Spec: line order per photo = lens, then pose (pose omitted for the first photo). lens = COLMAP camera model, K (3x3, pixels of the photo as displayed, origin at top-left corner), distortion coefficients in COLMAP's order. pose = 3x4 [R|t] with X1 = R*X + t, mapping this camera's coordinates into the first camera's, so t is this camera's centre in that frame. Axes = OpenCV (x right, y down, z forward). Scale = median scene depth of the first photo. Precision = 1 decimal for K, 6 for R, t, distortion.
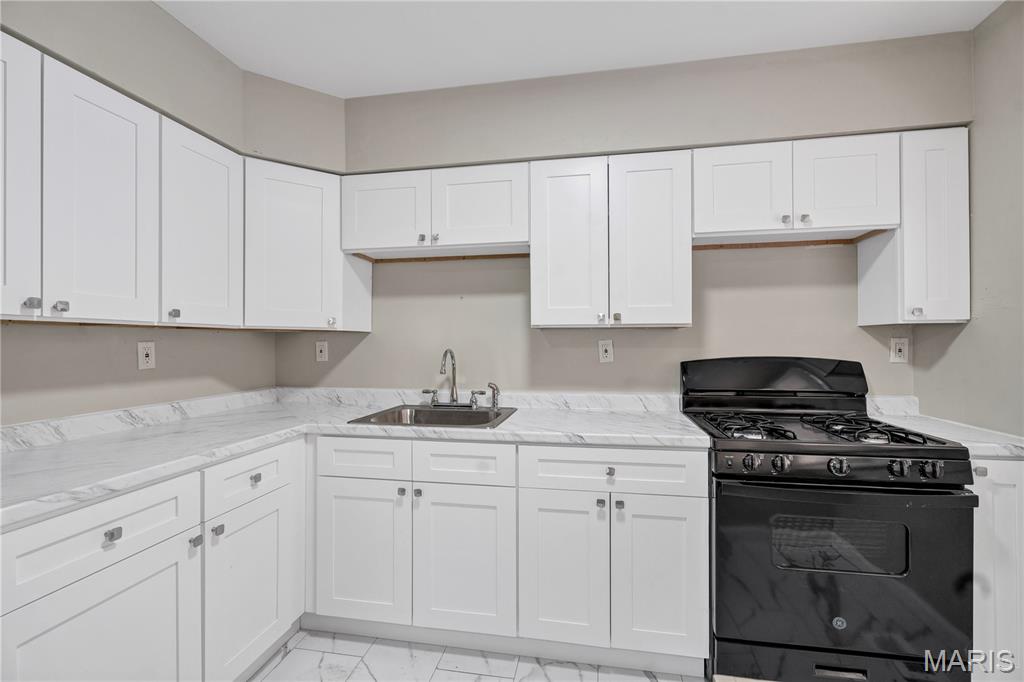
lens RADIAL K [[466.9, 0, 512.0], [0, 466.9, 341.0], [0, 0, 1]] dist [-0.001667, 0.000203]
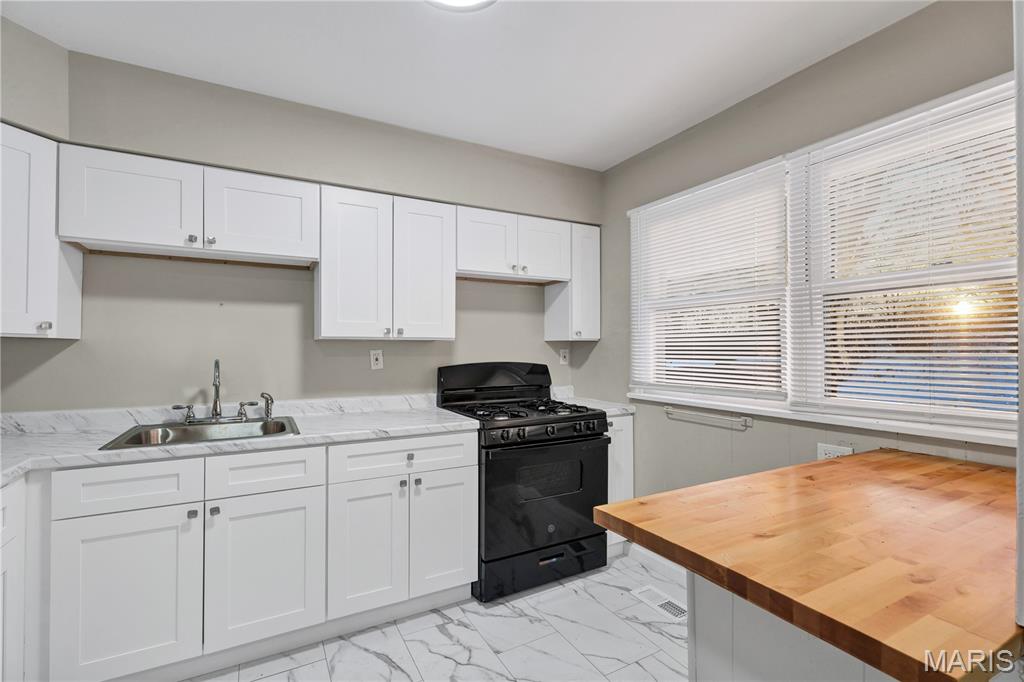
lens RADIAL K [[463.0, 0, 508.3], [0, 463.0, 345.9], [0, 0, 1]] dist [-0.000346, 0.000211]
pose [[0.779198, 0.005268, 0.626756, -0.315804], [-0.004280, 0.999986, -0.003084, -0.011841], [-0.626763, -0.000279, 0.779210, -0.109686]]
